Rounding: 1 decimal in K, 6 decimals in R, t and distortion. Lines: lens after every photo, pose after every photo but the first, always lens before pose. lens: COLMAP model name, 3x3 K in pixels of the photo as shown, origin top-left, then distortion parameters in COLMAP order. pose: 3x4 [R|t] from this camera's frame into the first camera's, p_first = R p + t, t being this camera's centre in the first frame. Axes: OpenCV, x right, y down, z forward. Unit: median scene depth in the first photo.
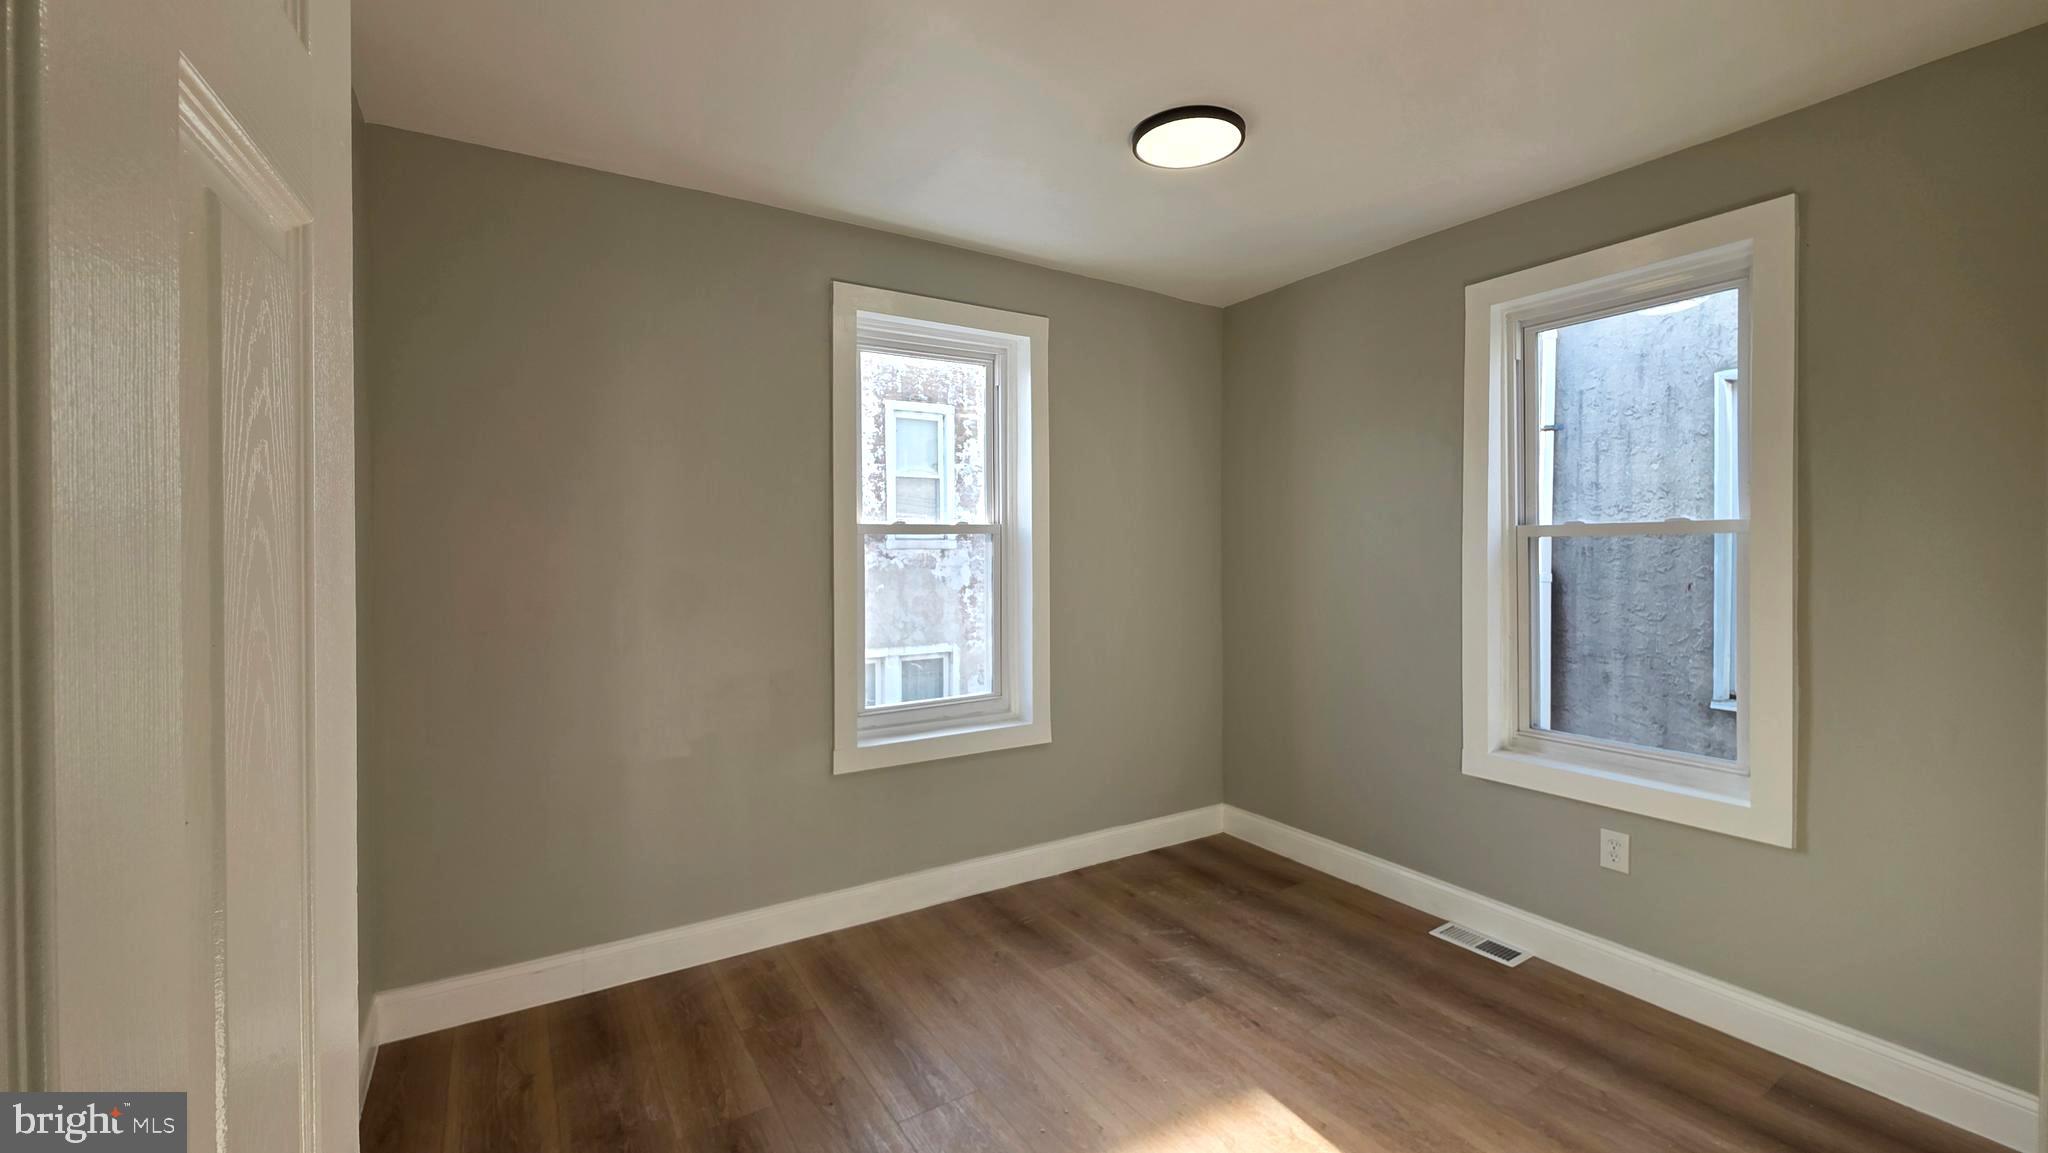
lens RADIAL K [[817.3, 0, 1025.4], [0, 817.3, 564.9], [0, 0, 1]] dist [0.005226, -0.001261]
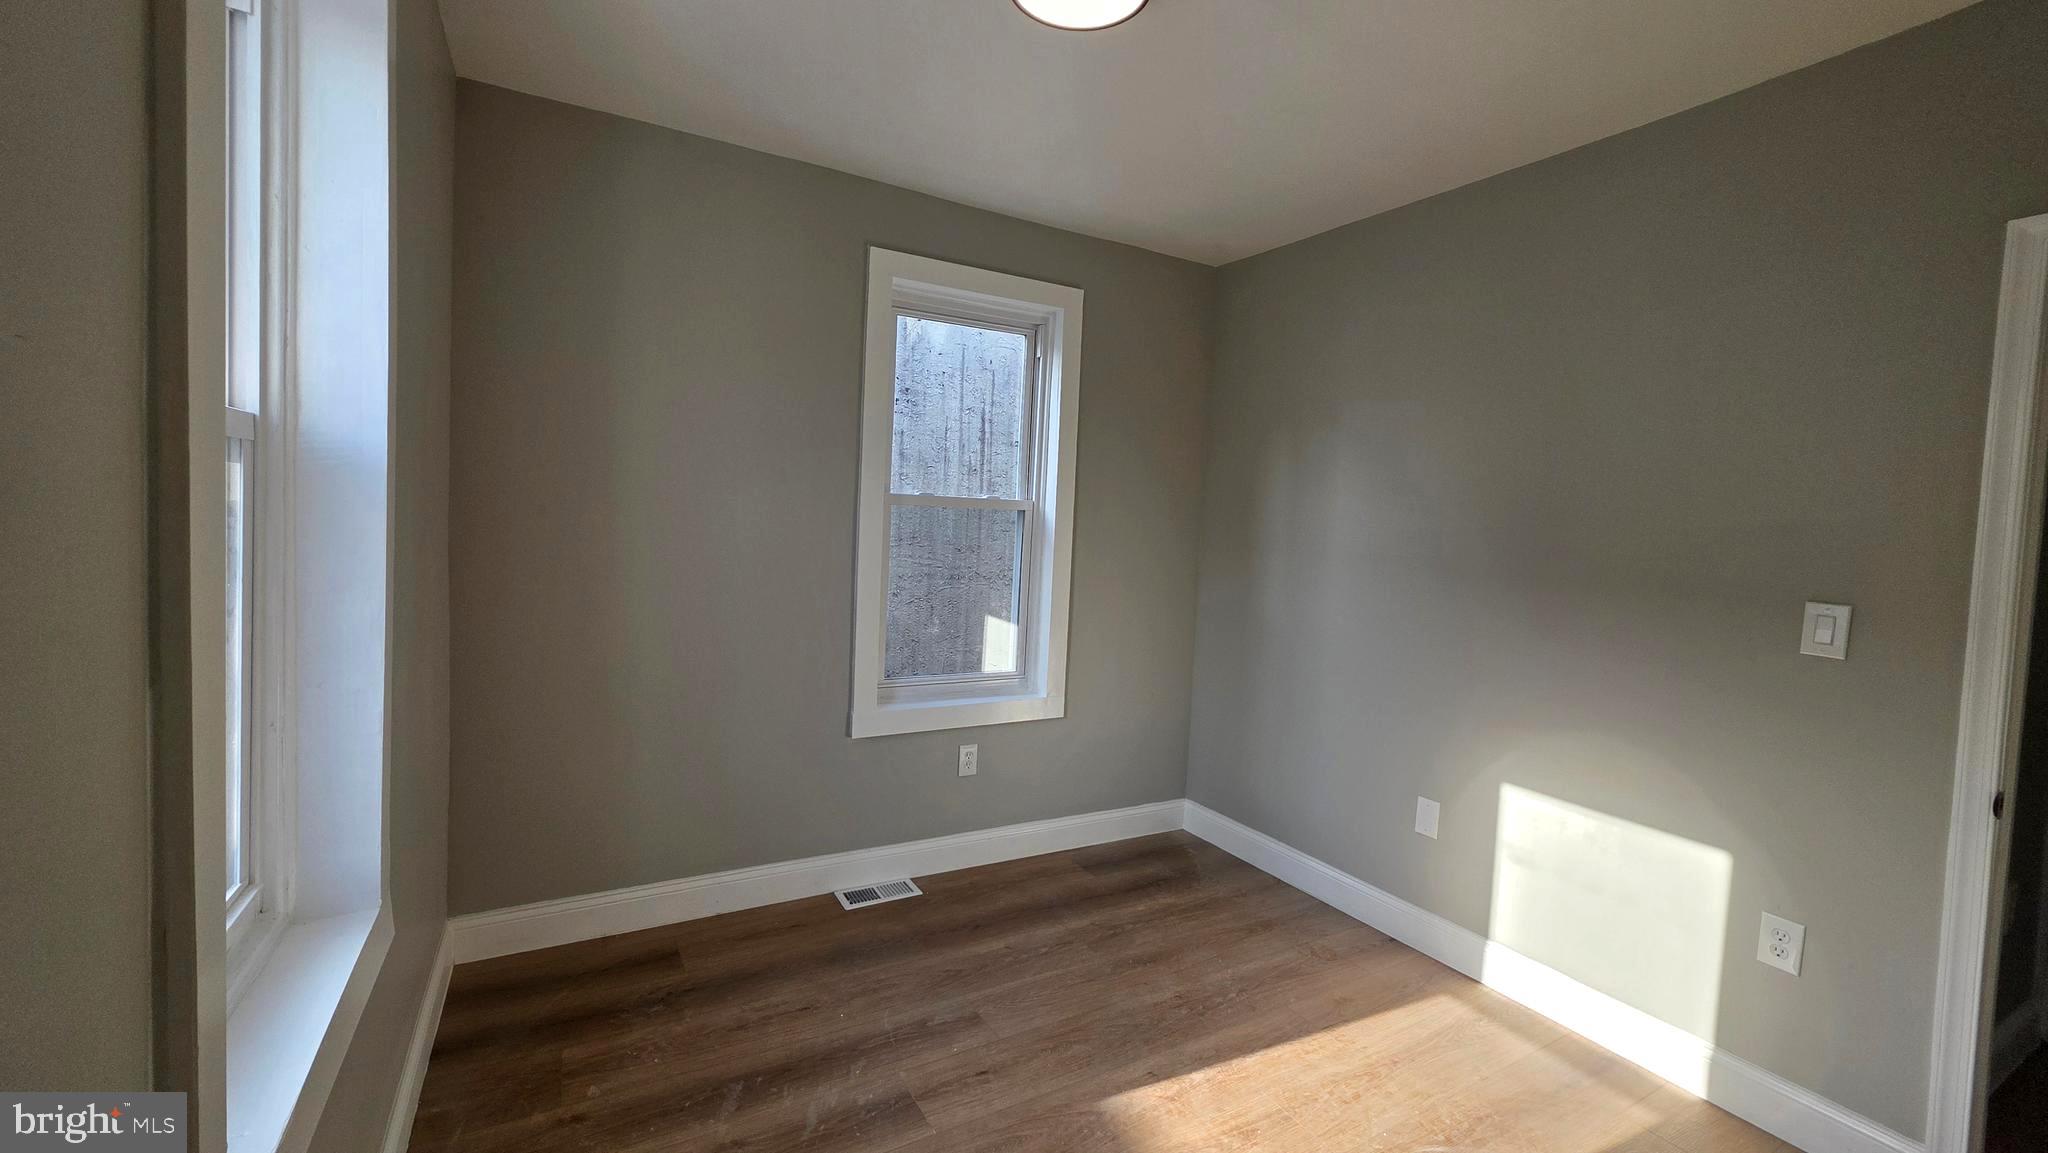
lens RADIAL K [[817.3, 0, 1021.5], [0, 817.3, 562.5], [0, 0, 1]] dist [0.005226, -0.001261]
pose [[0.037548, -0.041659, 0.998426, -0.498831], [-0.029282, 0.998656, 0.042769, -0.007990], [-0.998866, -0.030842, 0.036278, 0.863536]]
